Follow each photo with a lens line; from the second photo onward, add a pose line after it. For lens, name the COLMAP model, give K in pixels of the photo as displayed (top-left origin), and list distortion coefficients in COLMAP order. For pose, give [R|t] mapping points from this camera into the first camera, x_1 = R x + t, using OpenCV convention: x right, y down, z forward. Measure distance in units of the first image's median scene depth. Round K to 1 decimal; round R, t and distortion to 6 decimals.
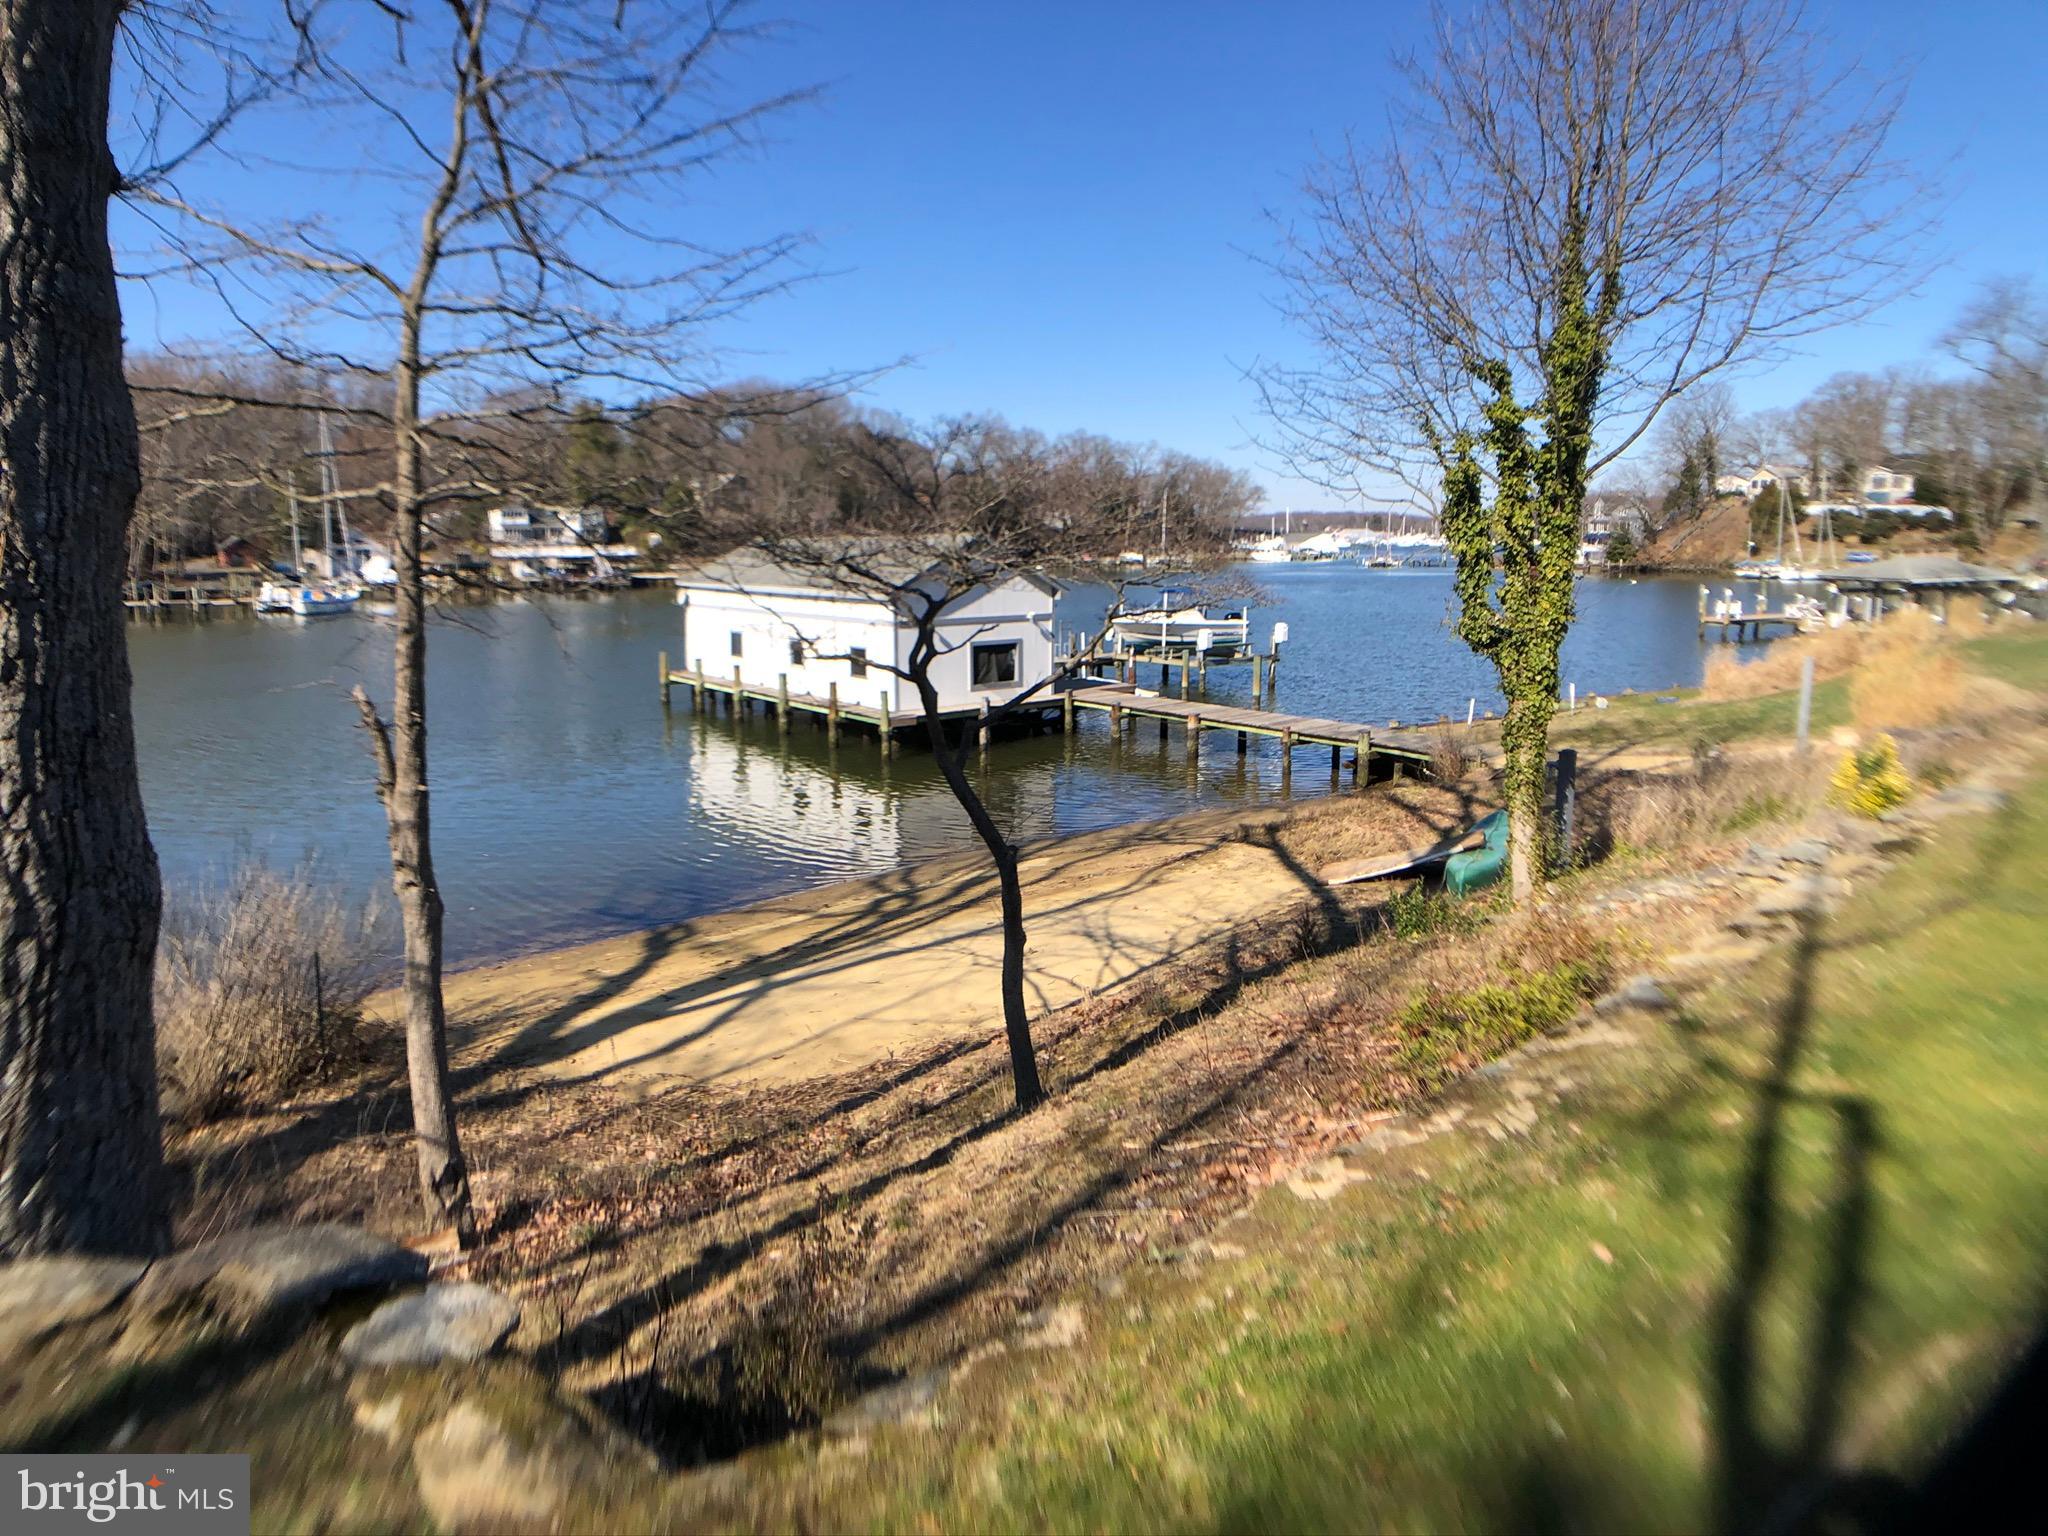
lens RADIAL K [[1175.5, 0, 983.8], [0, 1175.5, 746.2], [0, 0, 1]] dist [-0.094575, 0.008367]
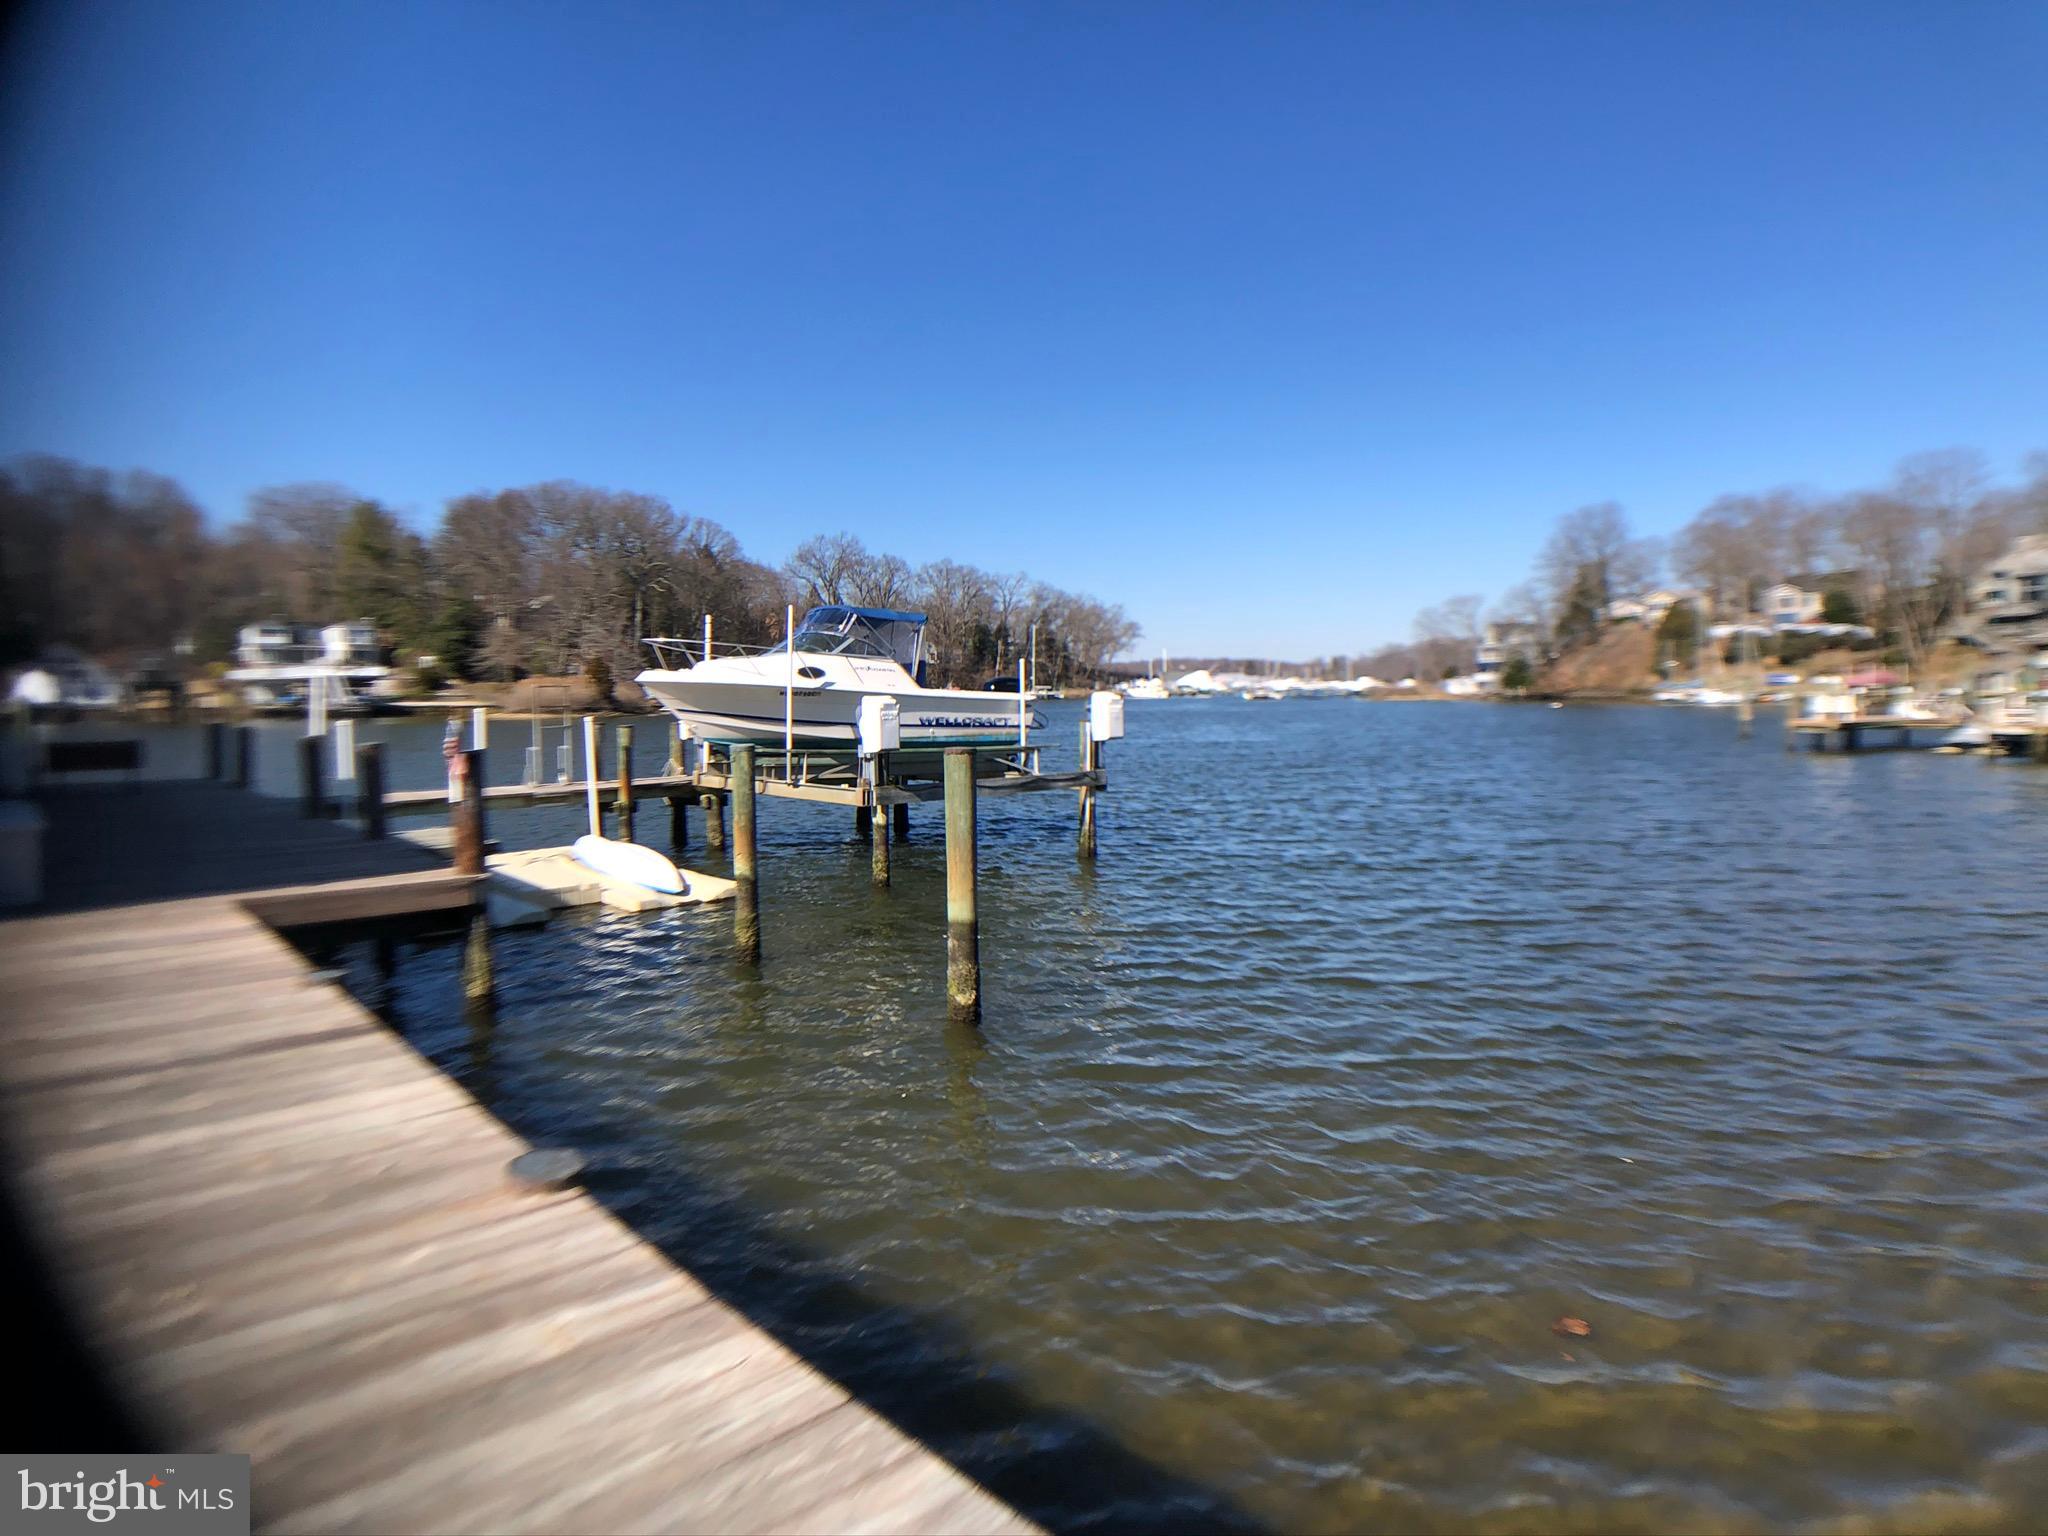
lens RADIAL K [[1175.5, 0, 1020.9], [0, 1175.5, 789.1], [0, 0, 1]] dist [-0.094575, 0.008367]
pose [[0.991727, -0.004370, 0.128288, 0.177518], [0.015349, 0.996287, -0.084718, -0.039970], [-0.127441, 0.085986, 0.988112, 0.620402]]
